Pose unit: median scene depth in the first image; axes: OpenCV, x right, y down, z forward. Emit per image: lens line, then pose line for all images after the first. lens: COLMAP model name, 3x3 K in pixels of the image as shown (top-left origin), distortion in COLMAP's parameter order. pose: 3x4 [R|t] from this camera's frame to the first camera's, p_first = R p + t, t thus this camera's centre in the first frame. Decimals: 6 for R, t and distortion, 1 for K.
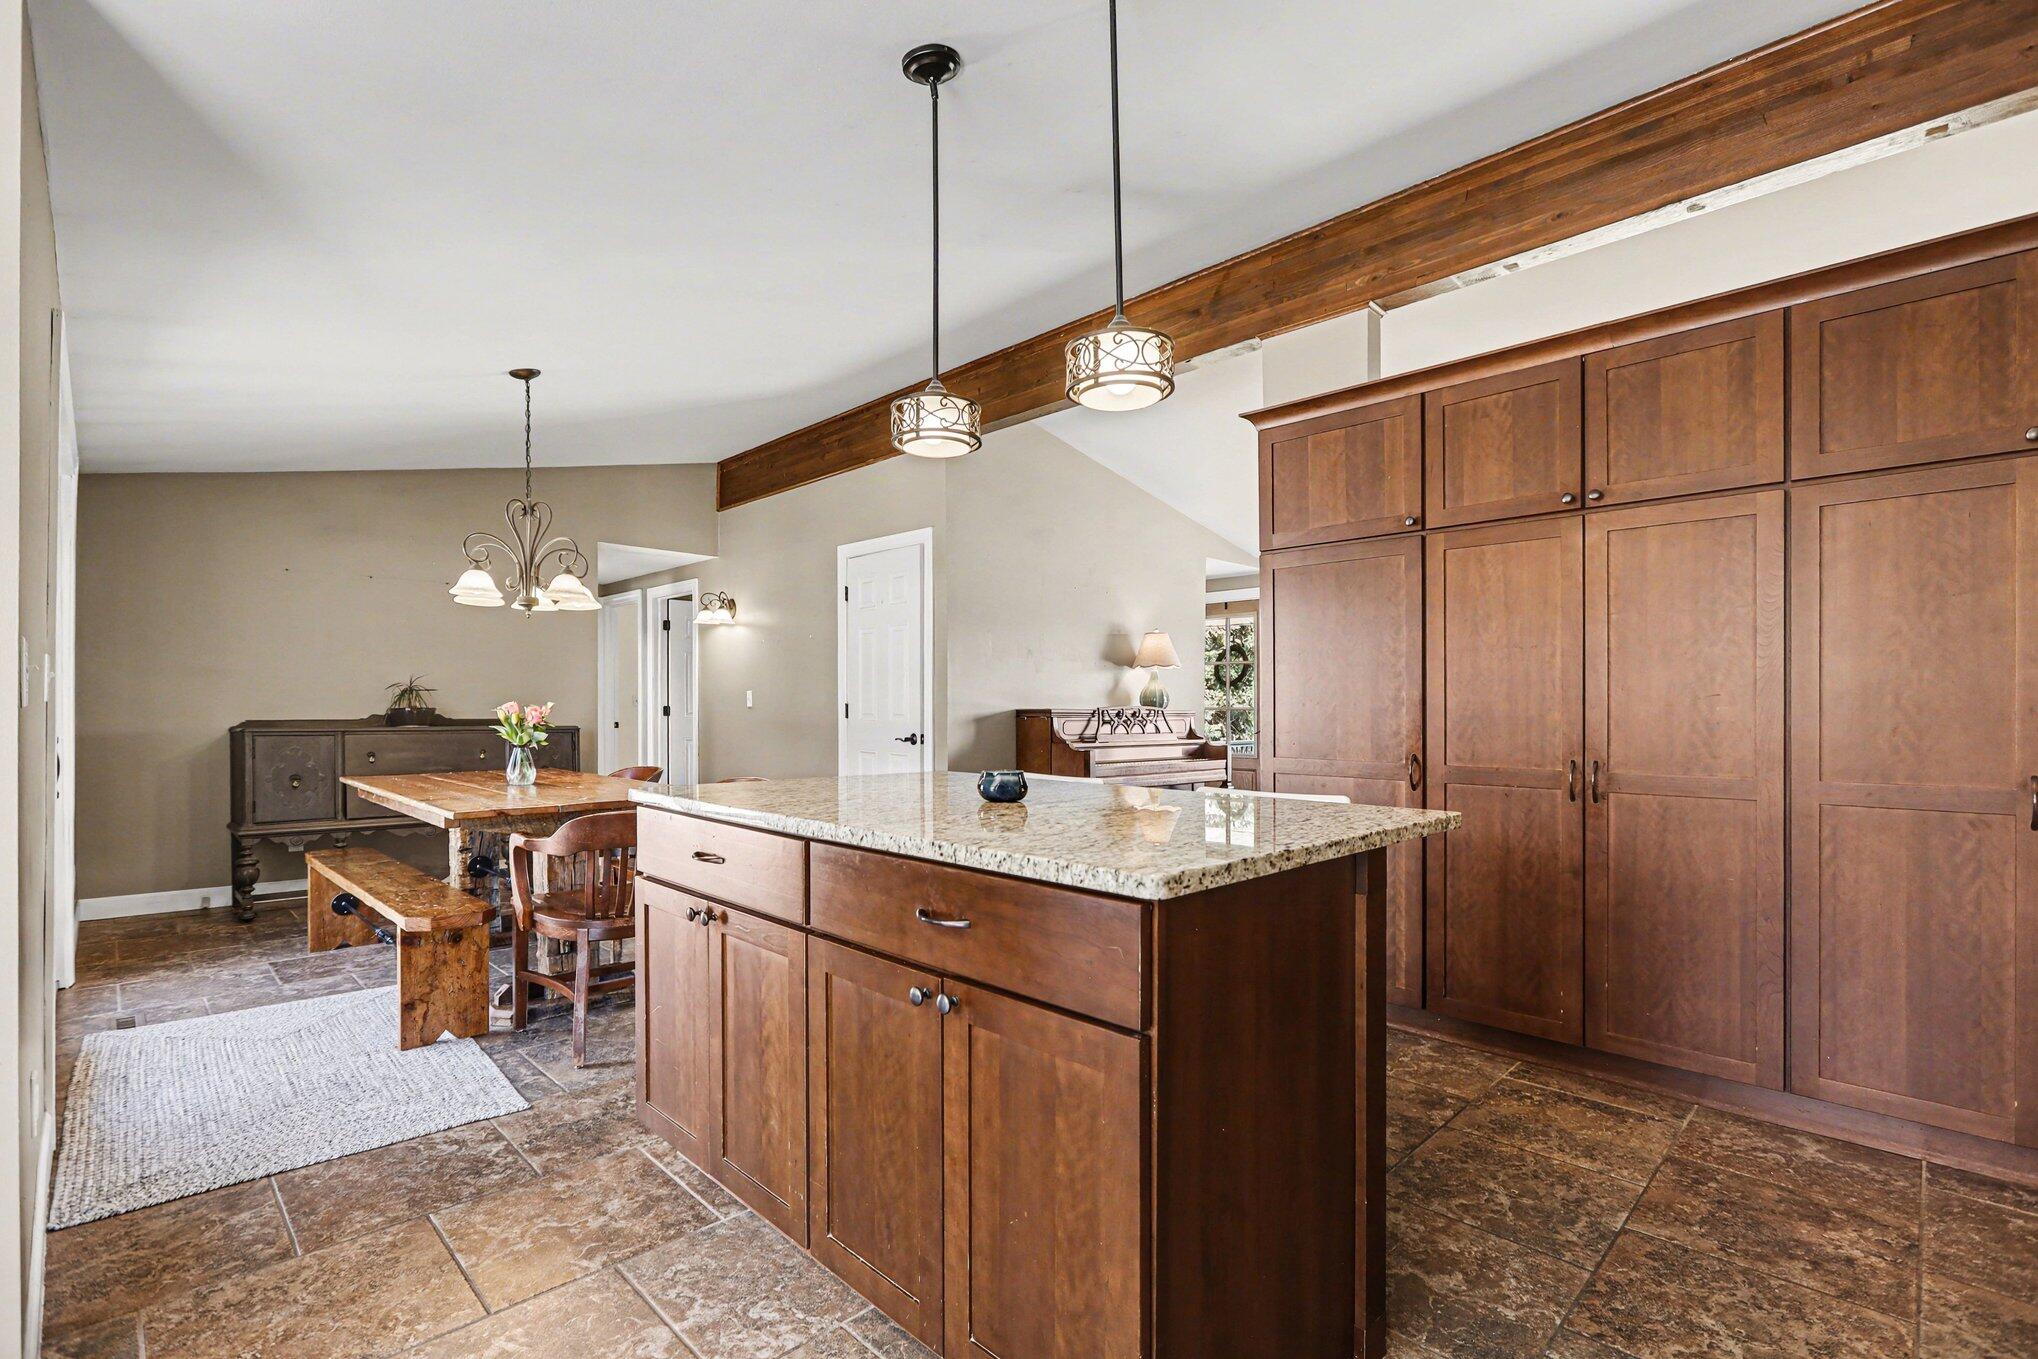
lens RADIAL K [[939.6, 0, 993.8], [0, 939.6, 721.6], [0, 0, 1]] dist [-0.000420, -0.000120]
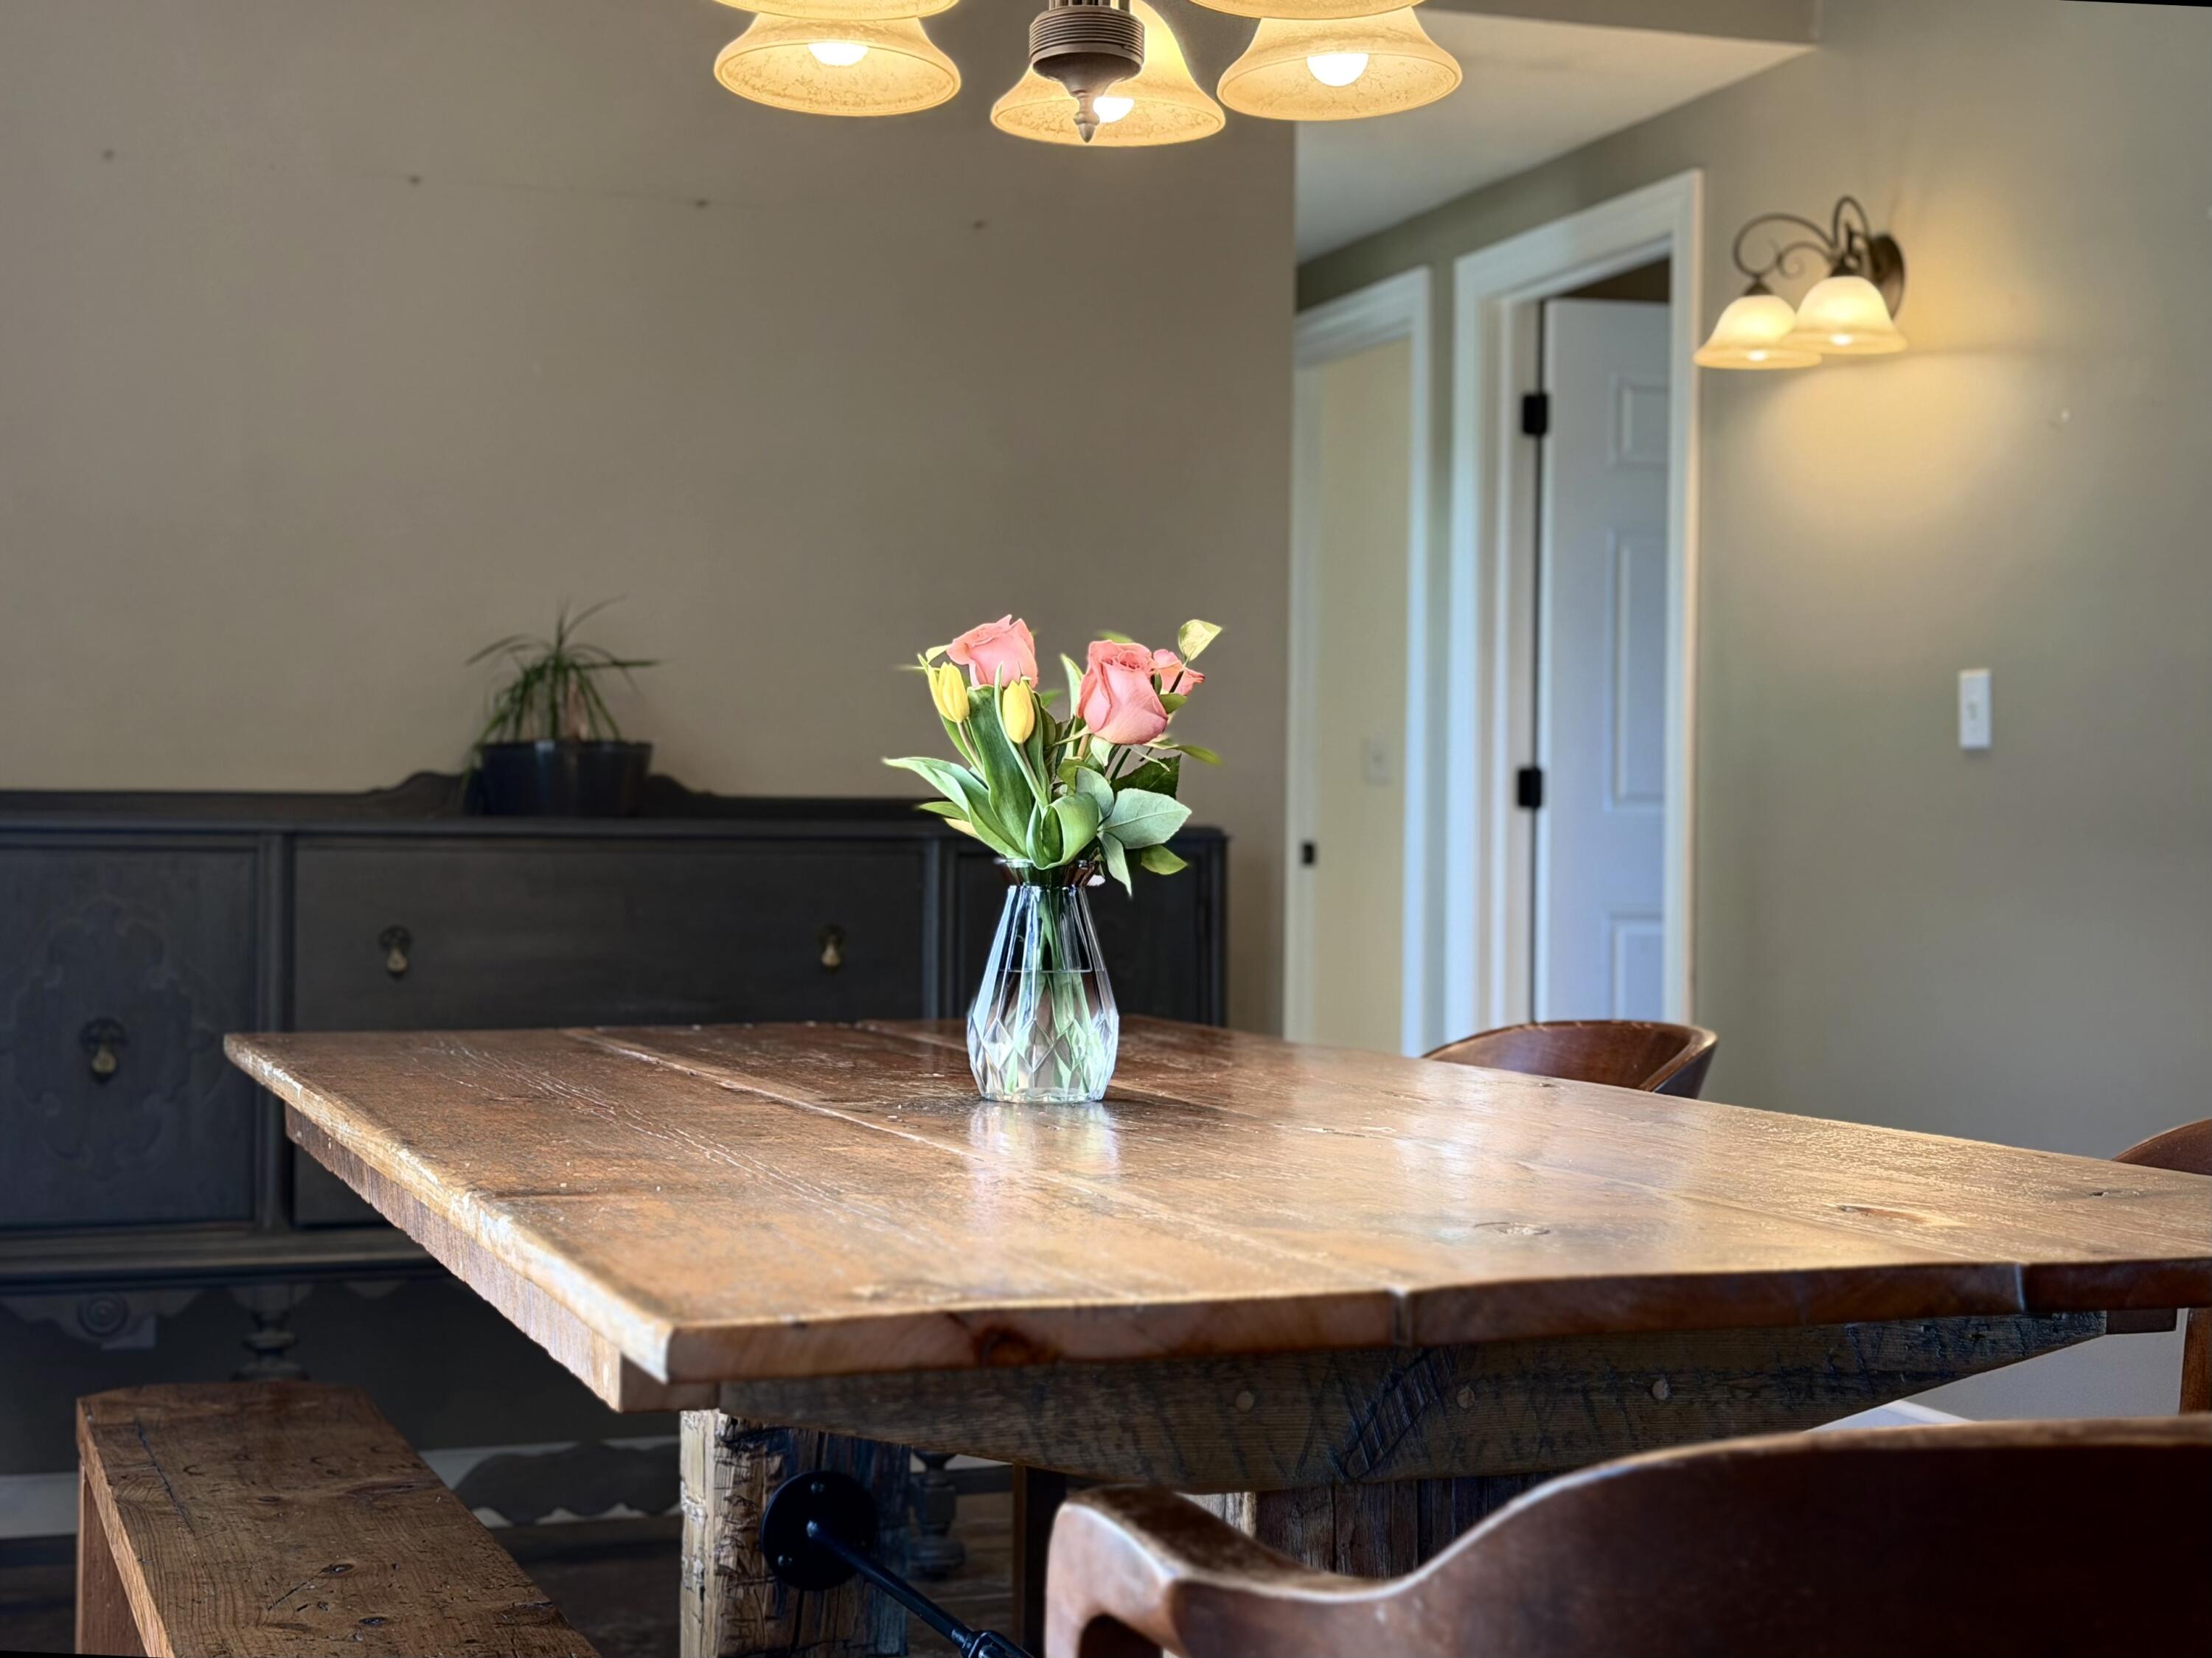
lens RADIAL K [[3148.1, 0, 1106.0], [0, 3148.1, 829.0], [0, 0, 1]] dist [0.017896, 0.019820]
pose [[0.918879, -0.002169, -0.394535, -0.221625], [-0.006287, 0.999777, -0.020138, 0.023852], [0.394490, 0.020985, 0.918660, 0.396647]]
